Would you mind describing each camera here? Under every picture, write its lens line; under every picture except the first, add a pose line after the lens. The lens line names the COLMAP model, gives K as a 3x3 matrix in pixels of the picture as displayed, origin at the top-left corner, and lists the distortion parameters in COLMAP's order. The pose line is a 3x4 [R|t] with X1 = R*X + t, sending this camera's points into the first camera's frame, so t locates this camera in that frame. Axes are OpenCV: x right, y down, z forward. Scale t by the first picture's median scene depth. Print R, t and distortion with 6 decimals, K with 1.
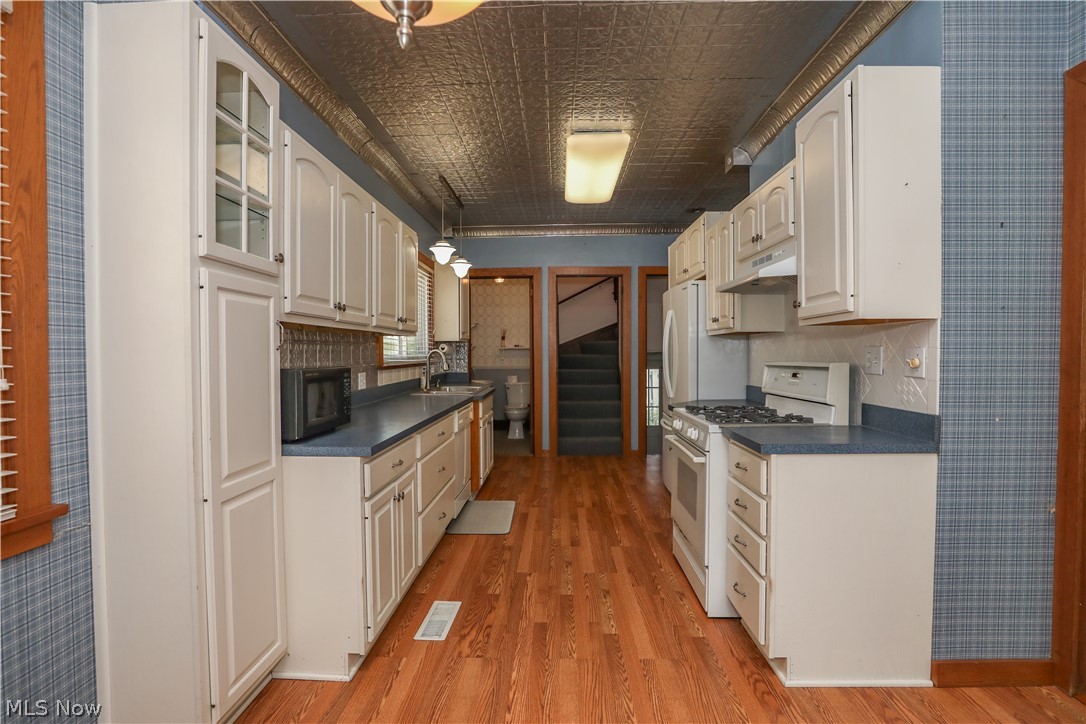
lens RADIAL K [[513.3, 0, 534.6], [0, 513.3, 363.3], [0, 0, 1]] dist [-0.000316, 0.000239]
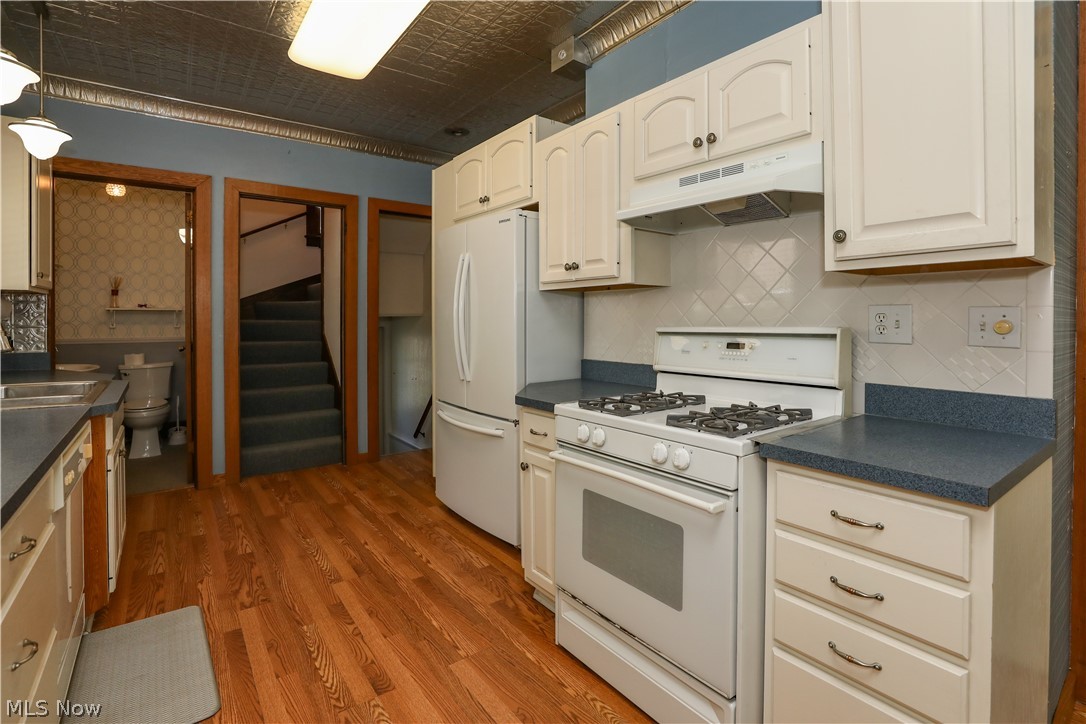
lens RADIAL K [[524.0, 0, 546.6], [0, 524.0, 323.2], [0, 0, 1]] dist [-0.041629, 0.013253]
pose [[0.773308, 0.000017, 0.634030, -0.105569], [0.009589, 0.999885, -0.011723, -0.001580], [-0.633958, 0.015146, 0.773219, 0.440074]]
